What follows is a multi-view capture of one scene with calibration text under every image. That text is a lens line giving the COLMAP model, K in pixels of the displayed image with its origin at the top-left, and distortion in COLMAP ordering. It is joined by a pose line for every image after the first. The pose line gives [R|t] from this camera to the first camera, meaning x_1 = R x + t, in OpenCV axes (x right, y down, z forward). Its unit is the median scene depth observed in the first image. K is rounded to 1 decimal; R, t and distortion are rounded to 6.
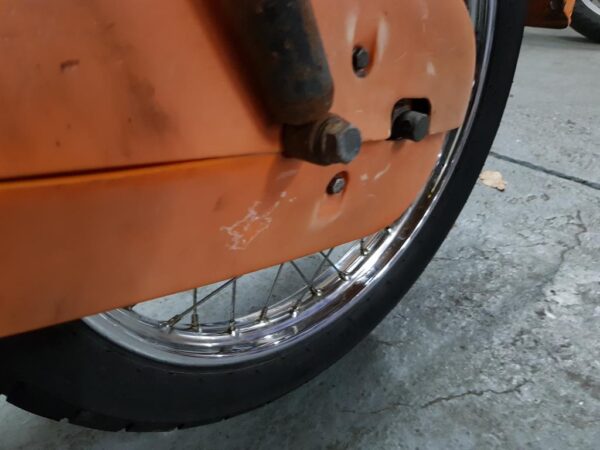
lens RADIAL K [[481.8, 0, 300.0], [0, 481.8, 225.0], [0, 0, 1]] dist [0.085224, -0.158534]
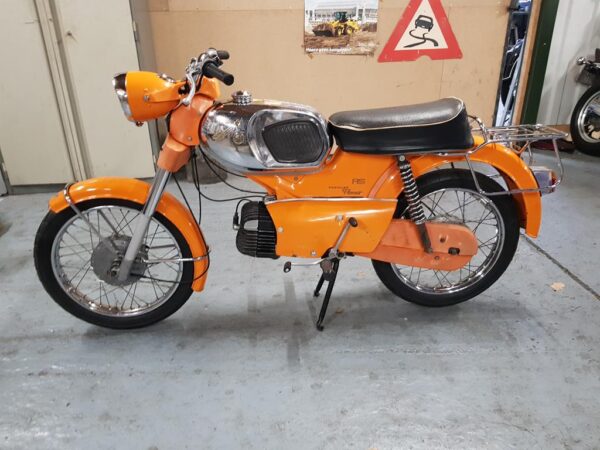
lens RADIAL K [[481.8, 0, 300.0], [0, 481.8, 225.0], [0, 0, 1]] dist [0.085224, -0.158534]
pose [[0.789603, 0.236831, -0.566072, 2.061406], [-0.302659, 0.952808, -0.023541, 0.178258], [0.533783, 0.189915, 0.824019, -4.971300]]
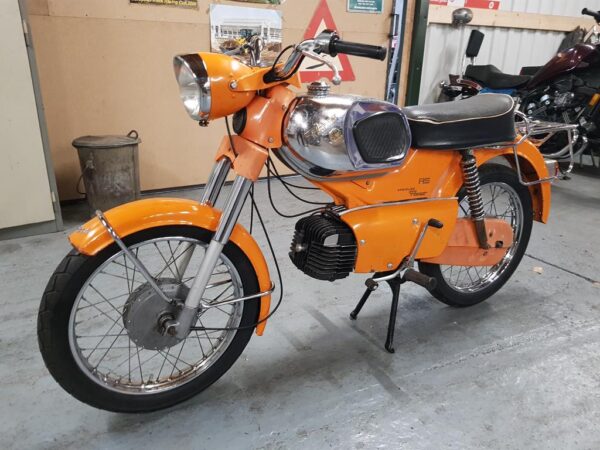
lens RADIAL K [[481.8, 0, 300.0], [0, 481.8, 225.0], [0, 0, 1]] dist [0.085224, -0.158534]
pose [[0.974745, 0.092070, -0.203457, -0.973977], [-0.132216, 0.972148, -0.193514, 1.043178], [0.179973, 0.215527, 0.959770, -5.290366]]
